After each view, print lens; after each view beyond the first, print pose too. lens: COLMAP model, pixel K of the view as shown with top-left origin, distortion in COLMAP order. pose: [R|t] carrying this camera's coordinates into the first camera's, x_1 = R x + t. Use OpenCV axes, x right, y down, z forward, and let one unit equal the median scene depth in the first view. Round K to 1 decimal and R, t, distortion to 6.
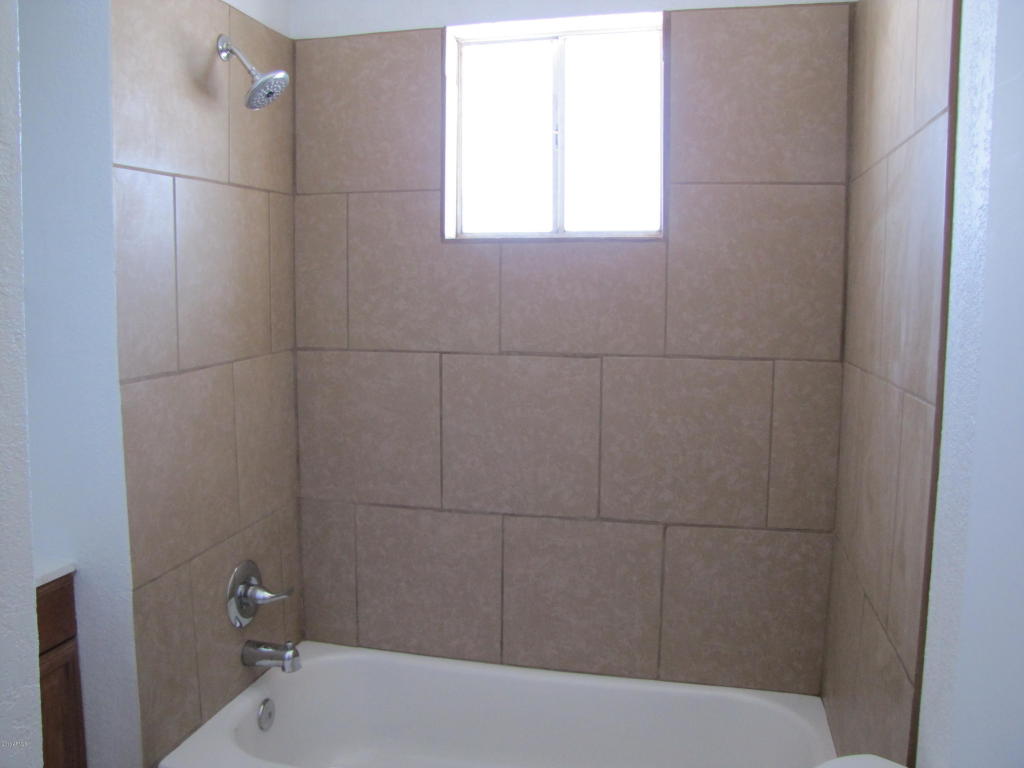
lens RADIAL K [[859.9, 0, 504.0], [0, 859.9, 359.9], [0, 0, 1]] dist [-0.186951, 0.175742]
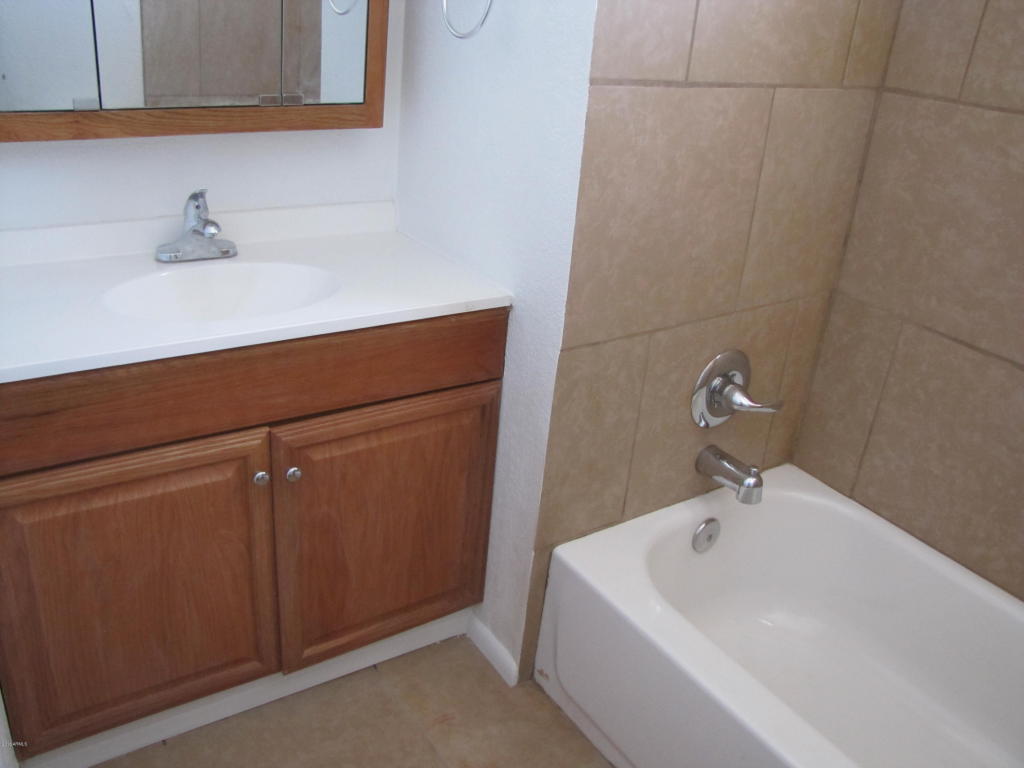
lens RADIAL K [[859.9, 0, 504.0], [0, 859.9, 359.9], [0, 0, 1]] dist [-0.186951, 0.175742]
pose [[0.737276, 0.329283, -0.589912, 0.002333], [-0.144291, 0.929780, 0.338659, 0.011665], [0.660003, -0.164566, 0.733017, 0.284180]]
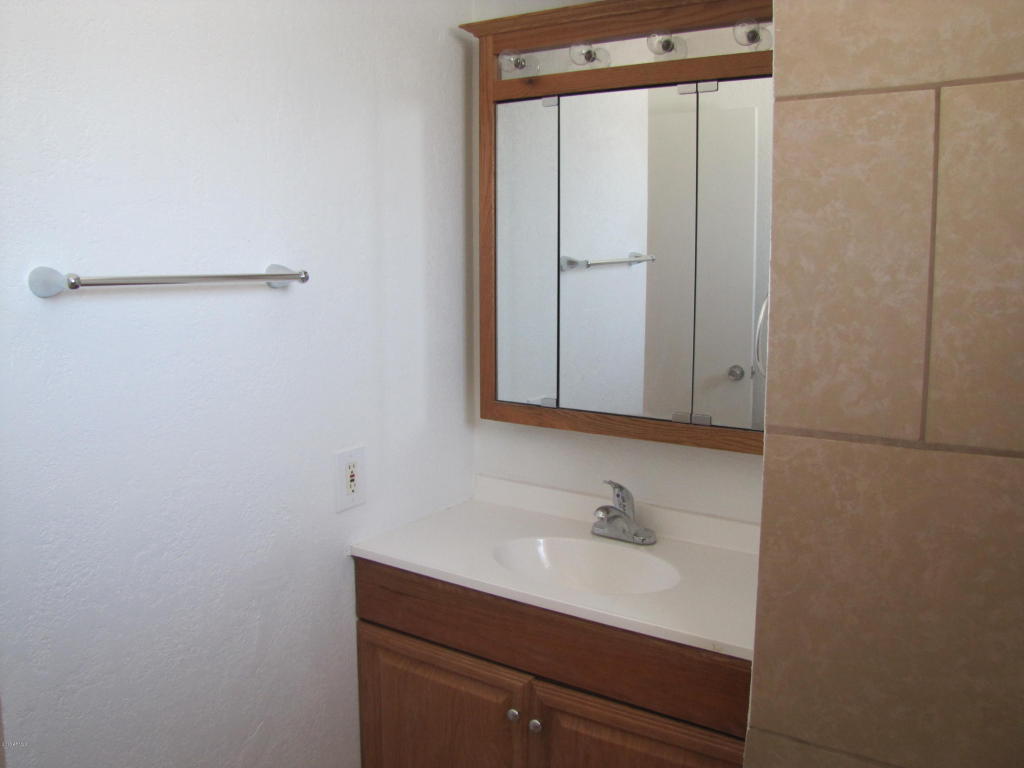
lens RADIAL K [[859.9, 0, 504.0], [0, 859.9, 359.9], [0, 0, 1]] dist [-0.186951, 0.175742]
pose [[-0.333429, 0.115630, -0.935657, 0.182513], [-0.088149, 0.984279, 0.153051, -0.087306], [0.938645, 0.133509, -0.317994, 0.790422]]
